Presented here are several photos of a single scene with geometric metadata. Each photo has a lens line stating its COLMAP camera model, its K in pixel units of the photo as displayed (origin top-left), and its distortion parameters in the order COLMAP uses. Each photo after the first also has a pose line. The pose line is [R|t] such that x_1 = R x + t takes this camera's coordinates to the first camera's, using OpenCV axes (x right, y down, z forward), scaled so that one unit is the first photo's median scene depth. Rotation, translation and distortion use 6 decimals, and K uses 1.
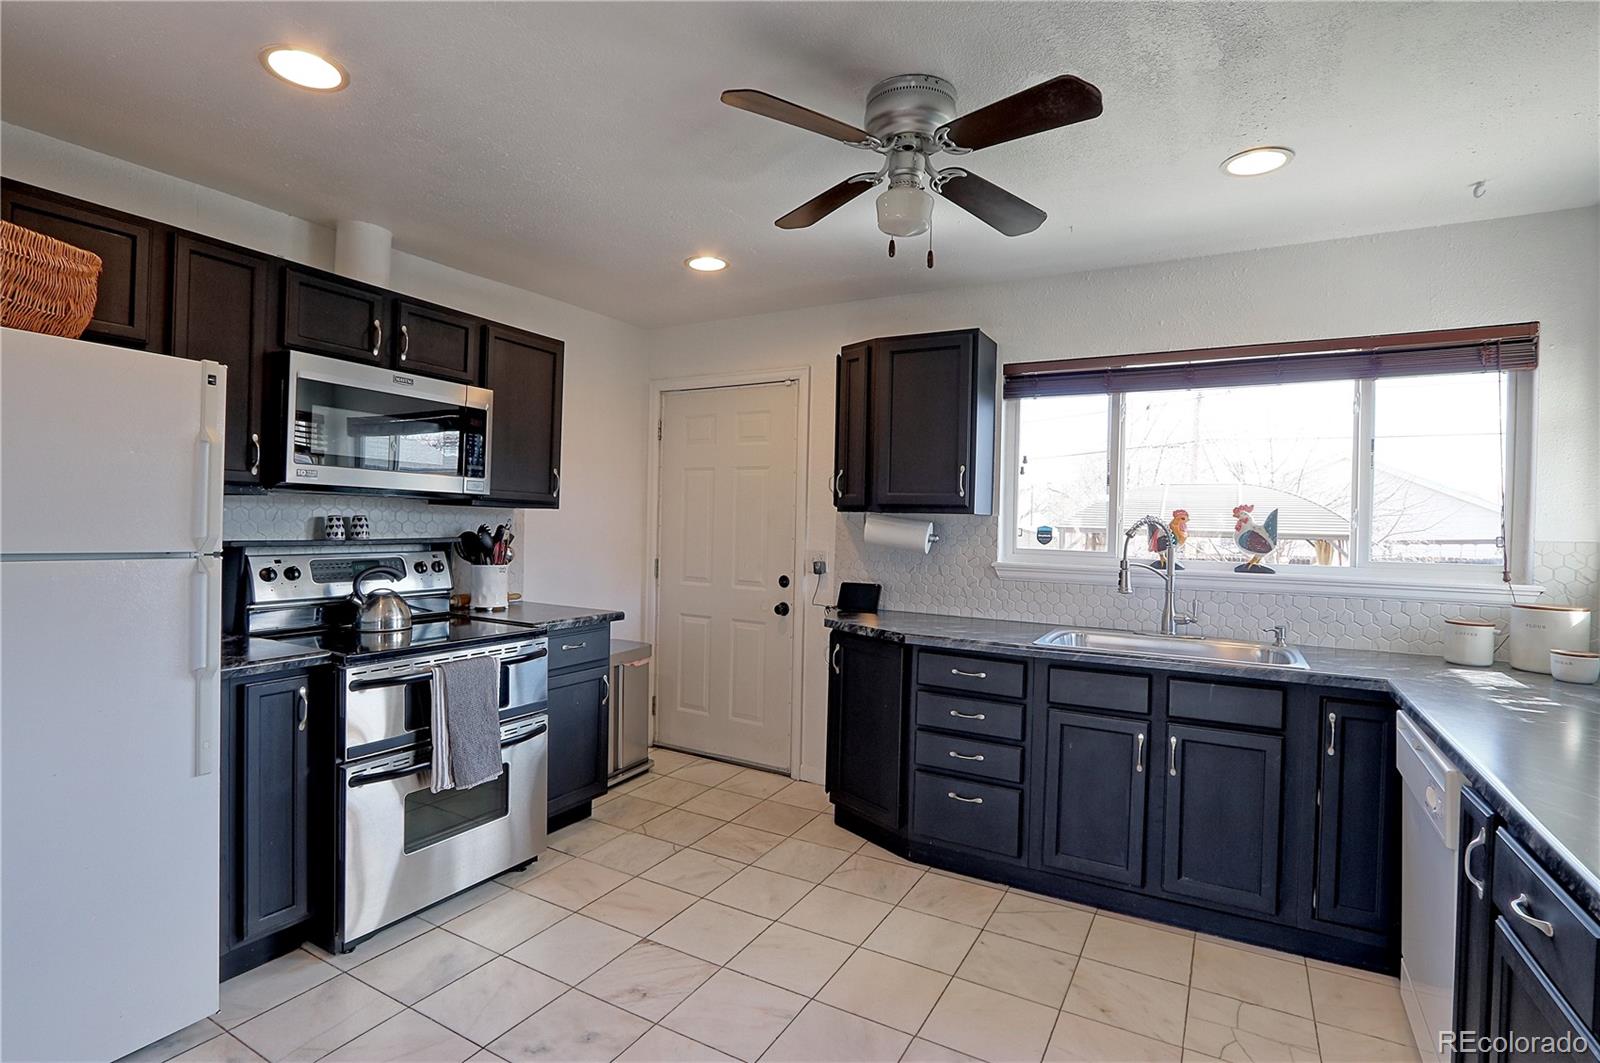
lens RADIAL K [[759.1, 0, 801.0], [0, 759.1, 525.4], [0, 0, 1]] dist [-0.021803, 0.000369]
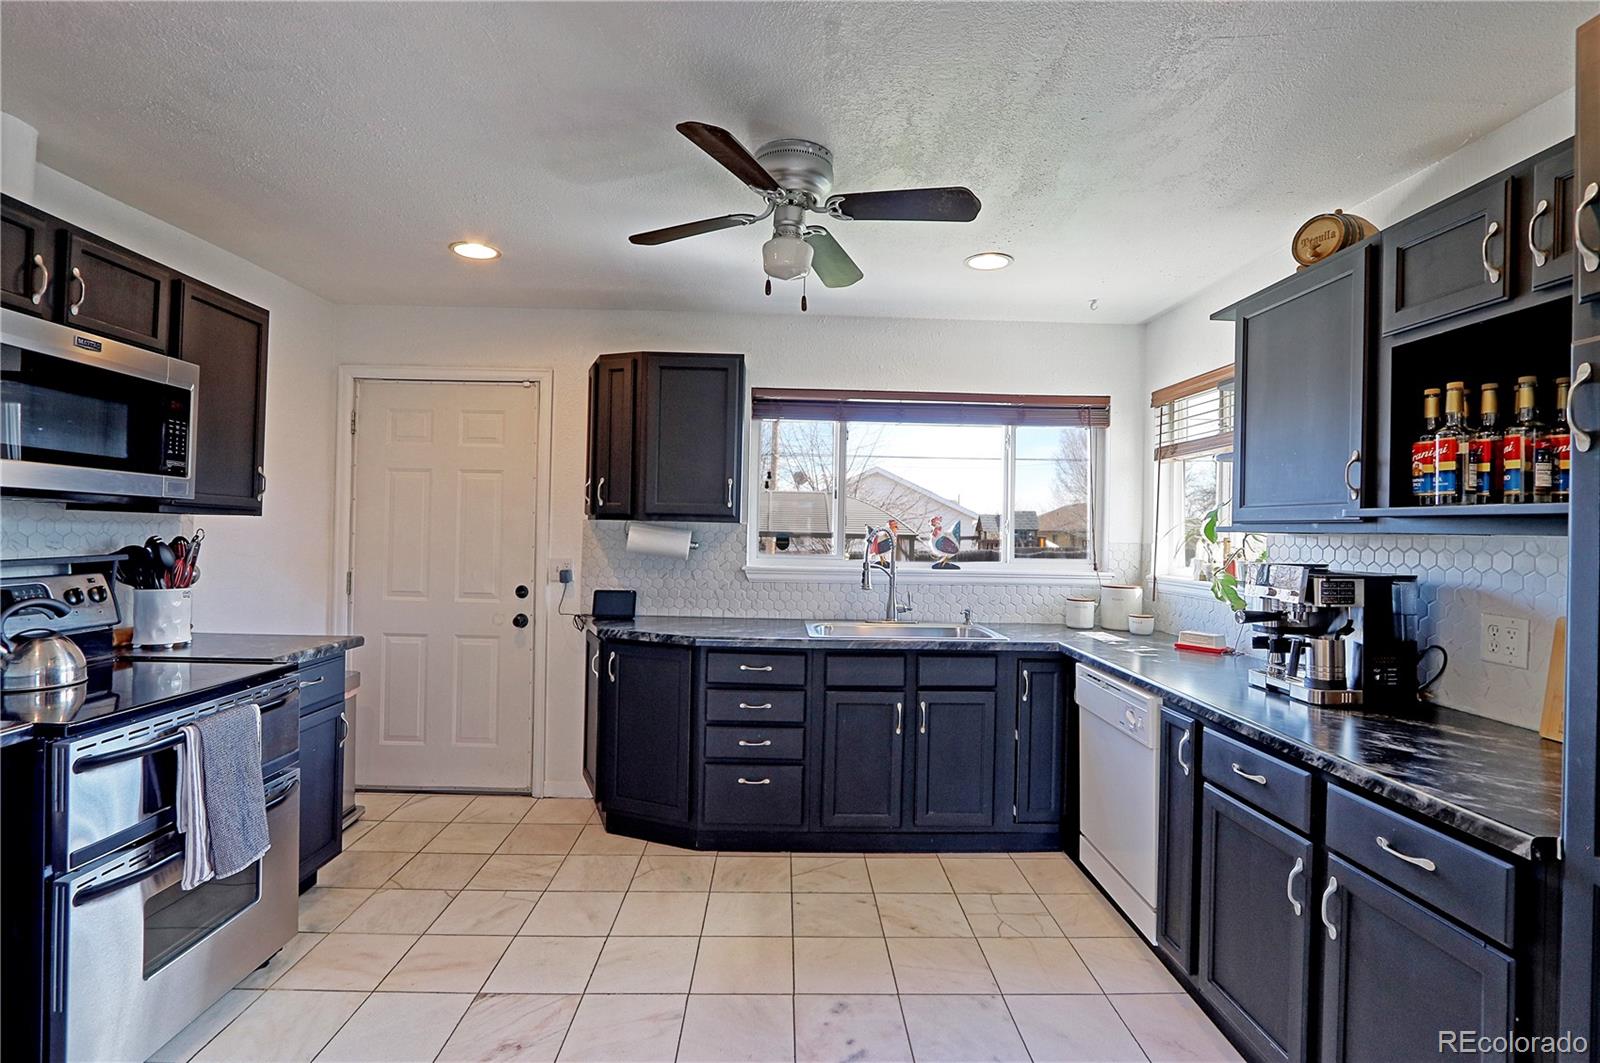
lens RADIAL K [[745.6, 0, 790.9], [0, 745.6, 521.7], [0, 0, 1]] dist [-0.019815, 0.000426]
pose [[0.859703, 0.000876, 0.510793, -0.277882], [0.001264, 0.999992, -0.003843, -0.013683], [-0.510793, 0.003950, 0.859695, 0.034174]]
